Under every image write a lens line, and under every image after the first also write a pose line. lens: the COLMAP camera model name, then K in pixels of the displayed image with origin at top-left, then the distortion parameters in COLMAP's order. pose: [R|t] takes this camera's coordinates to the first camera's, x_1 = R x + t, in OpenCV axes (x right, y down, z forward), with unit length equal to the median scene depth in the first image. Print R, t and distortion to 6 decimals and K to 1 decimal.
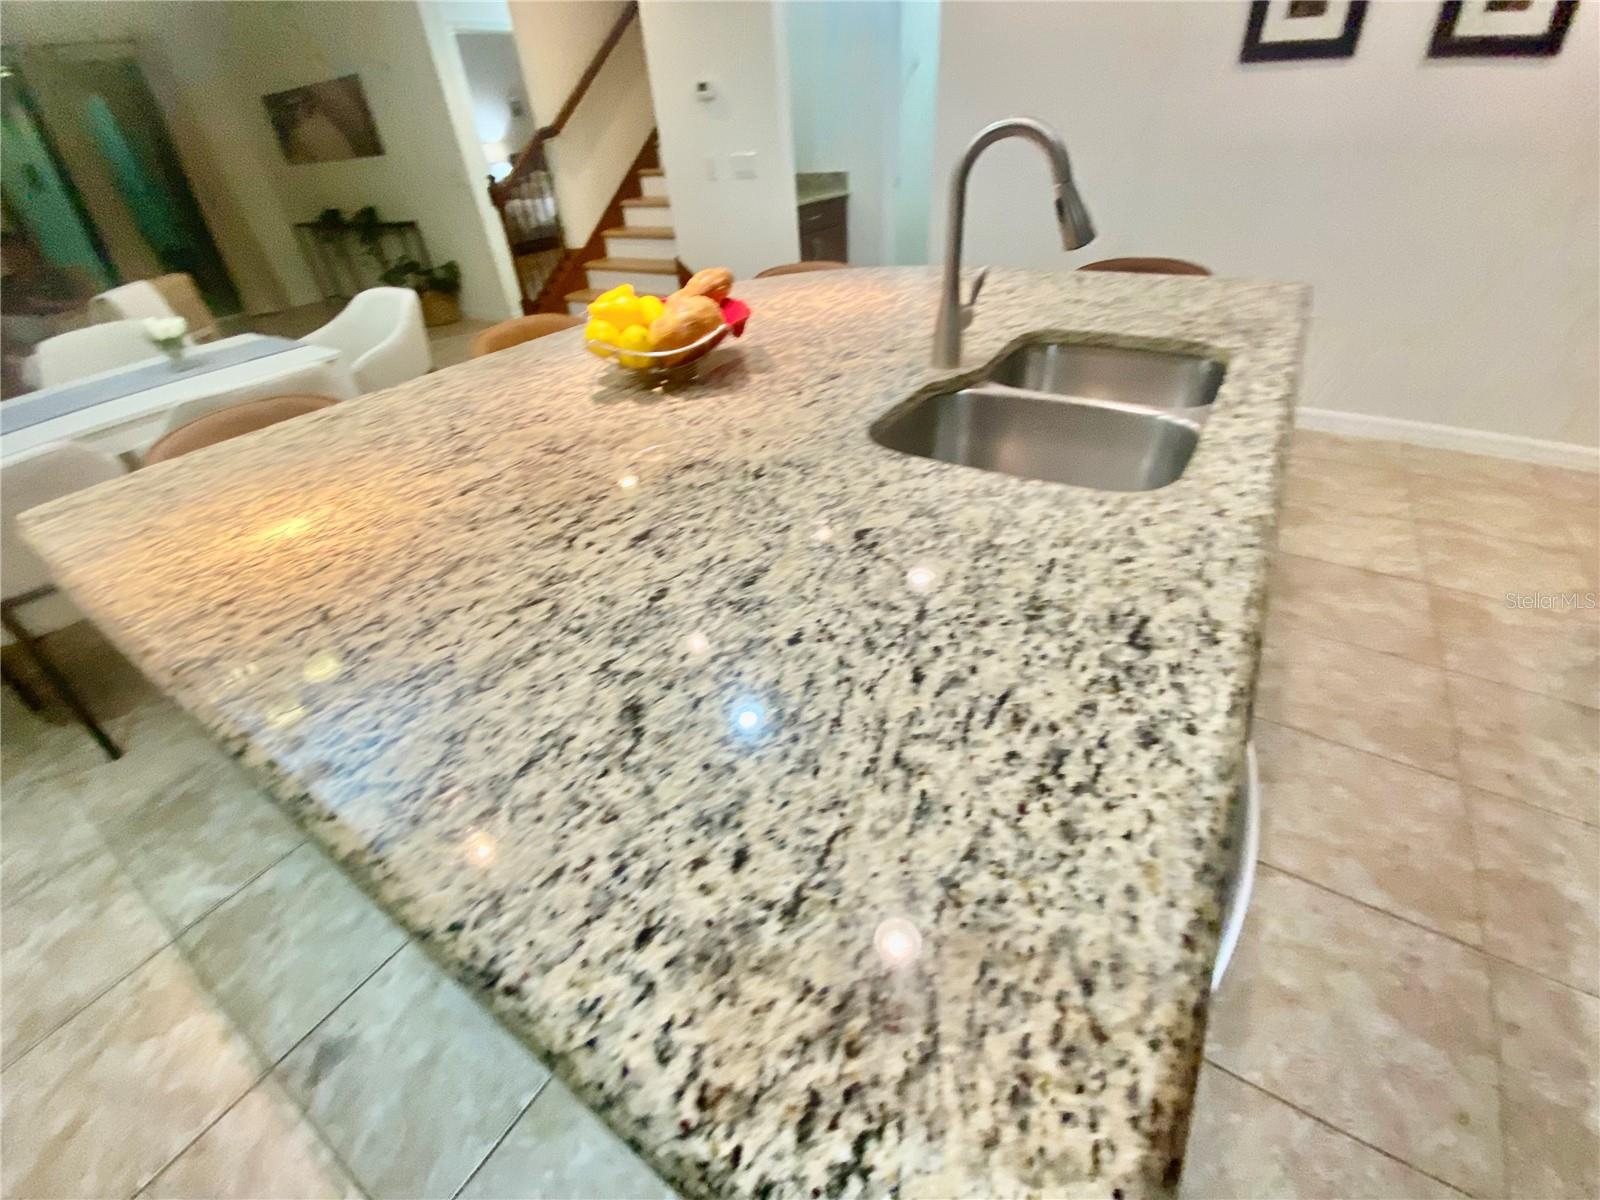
lens RADIAL K [[647.8, 0, 792.7], [0, 647.8, 598.1], [0, 0, 1]] dist [-0.000683, -0.011397]
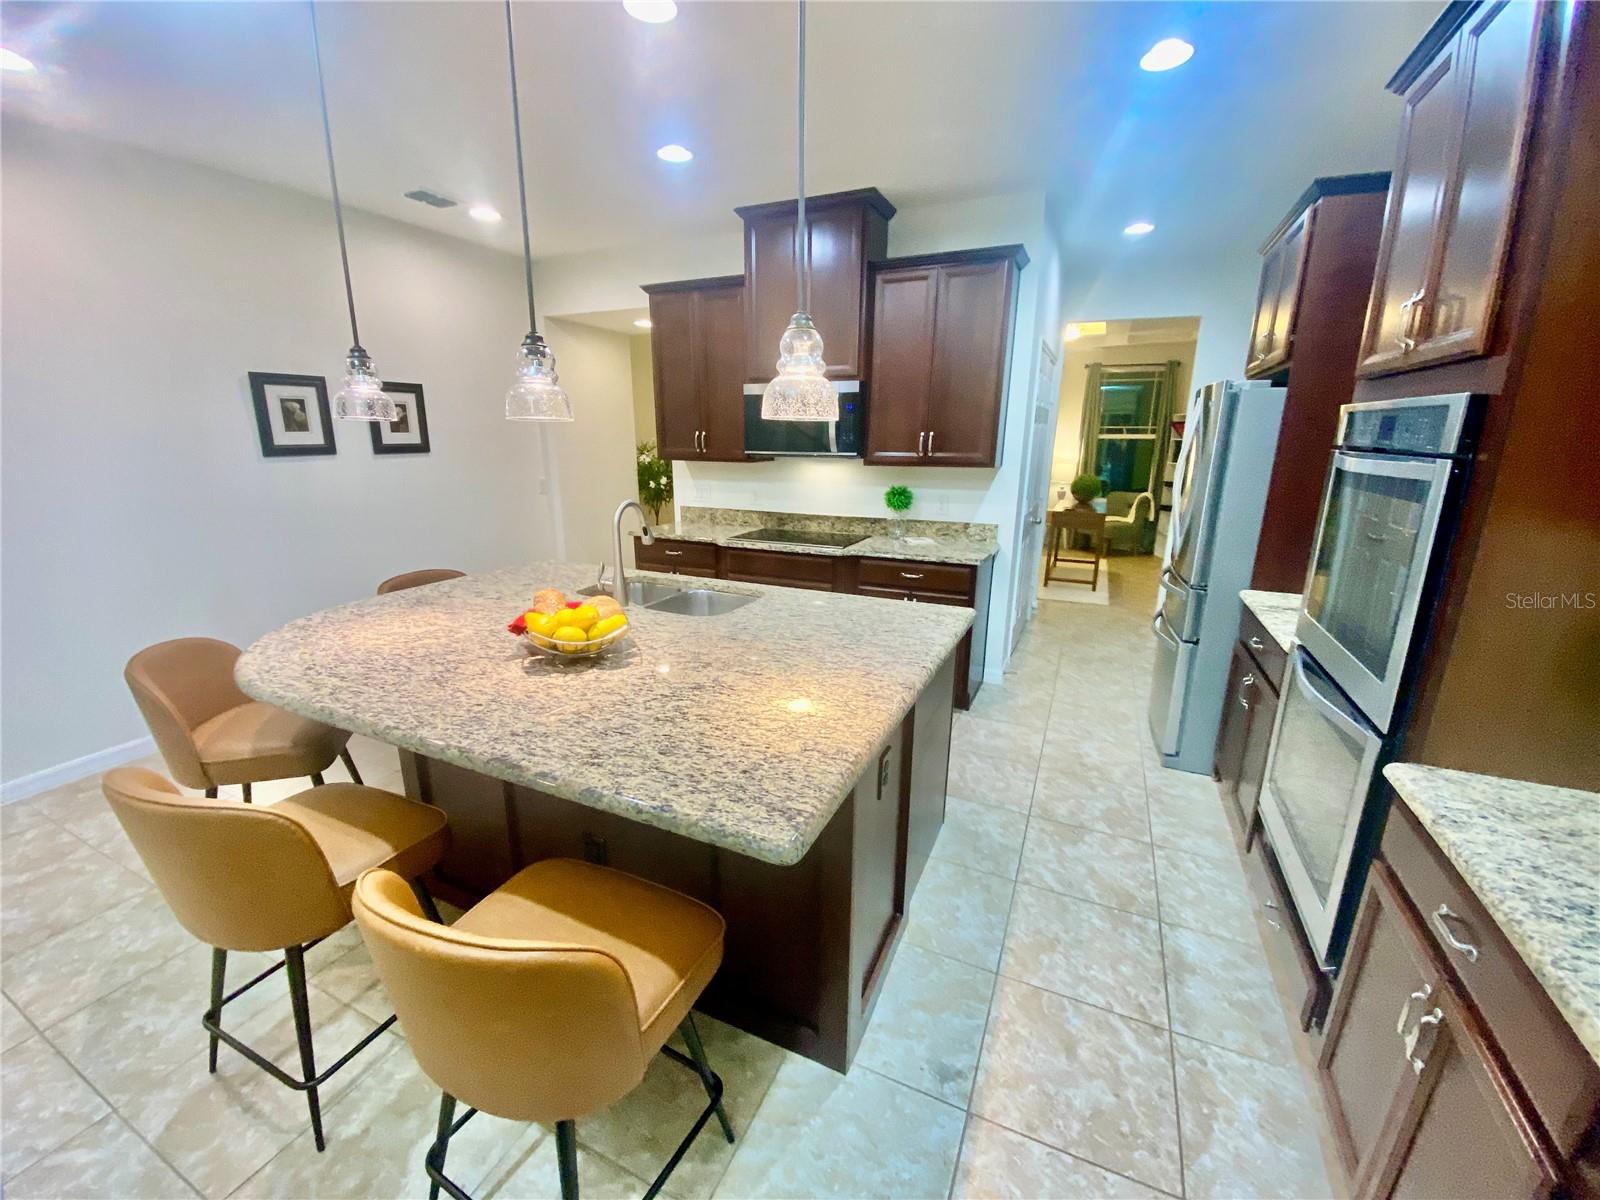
lens RADIAL K [[647.8, 0, 792.7], [0, 647.8, 598.1], [0, 0, 1]] dist [-0.000683, -0.011397]
pose [[-0.145667, -0.179389, 0.972934, -1.927417], [0.593453, 0.771005, 0.231009, -0.591775], [-0.791578, 0.611041, -0.005851, 0.686450]]
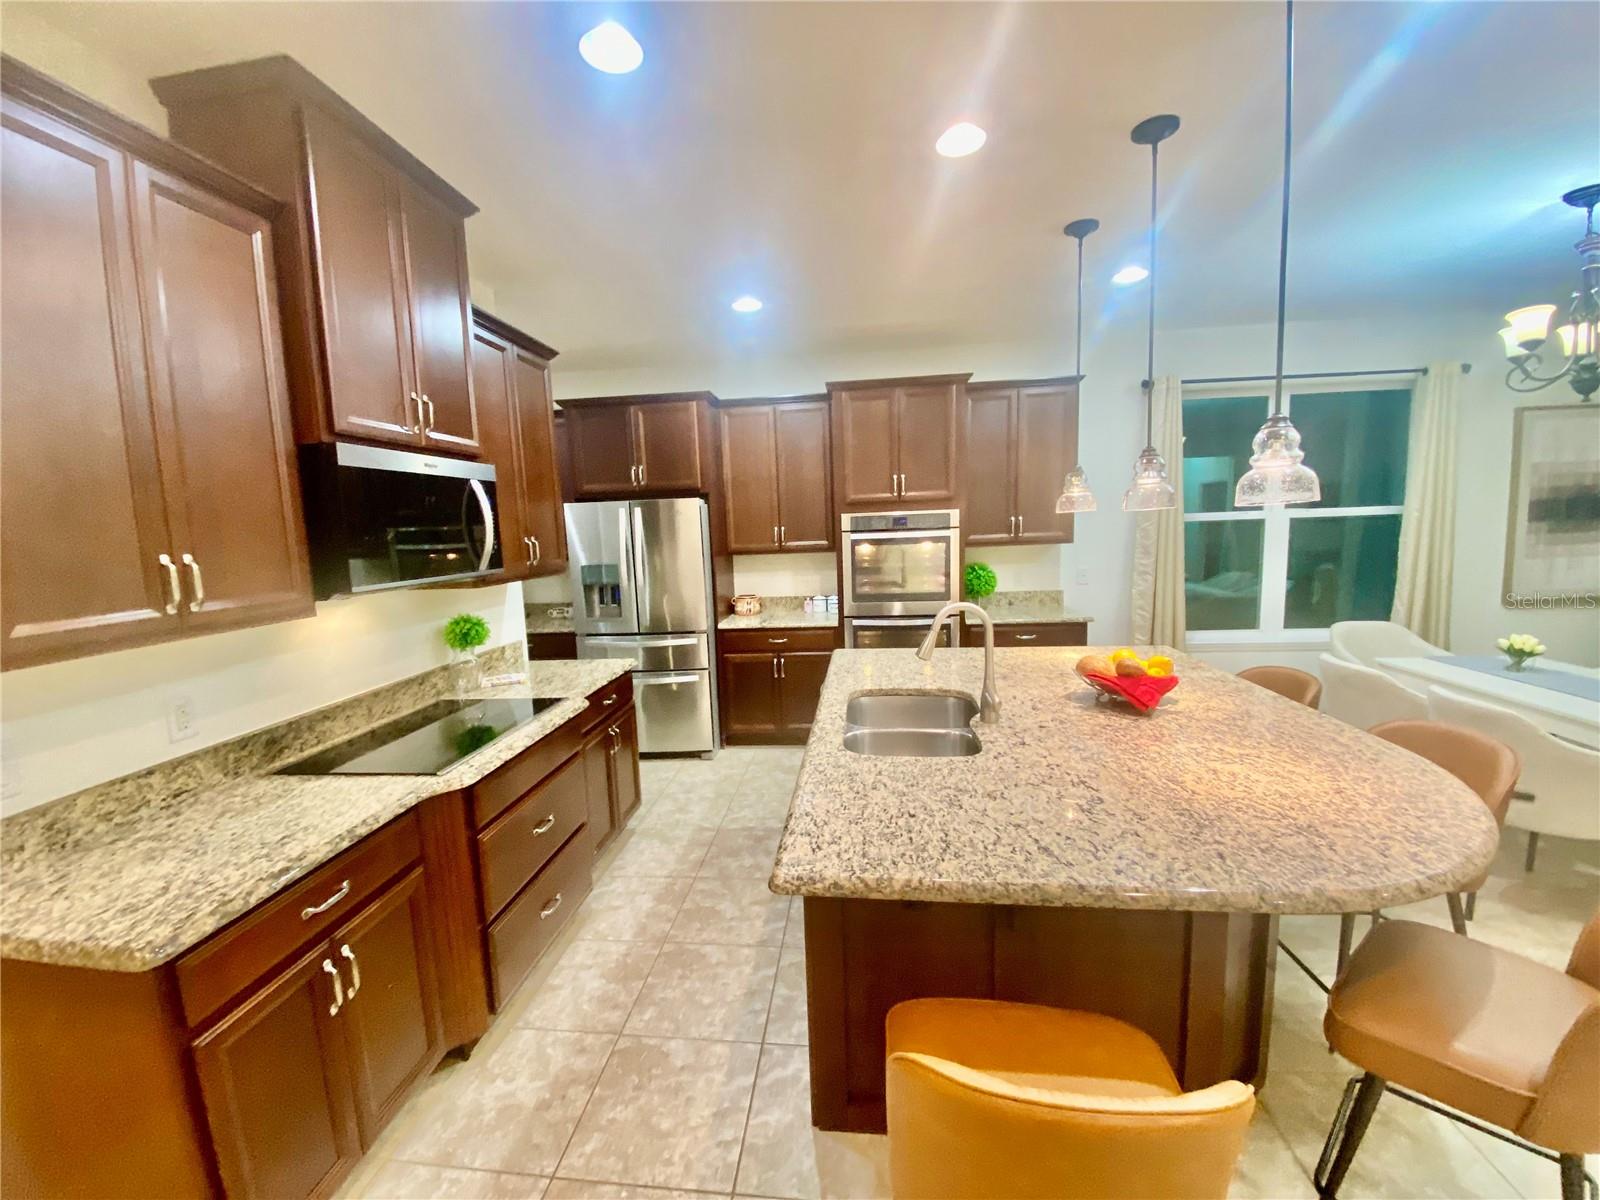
lens RADIAL K [[647.8, 0, 792.7], [0, 647.8, 598.1], [0, 0, 1]] dist [-0.000683, -0.011397]
pose [[-0.889424, 0.146611, -0.432932, 1.539373], [-0.191768, 0.740081, 0.644597, -1.772445], [0.414910, 0.656342, -0.630131, 1.855509]]
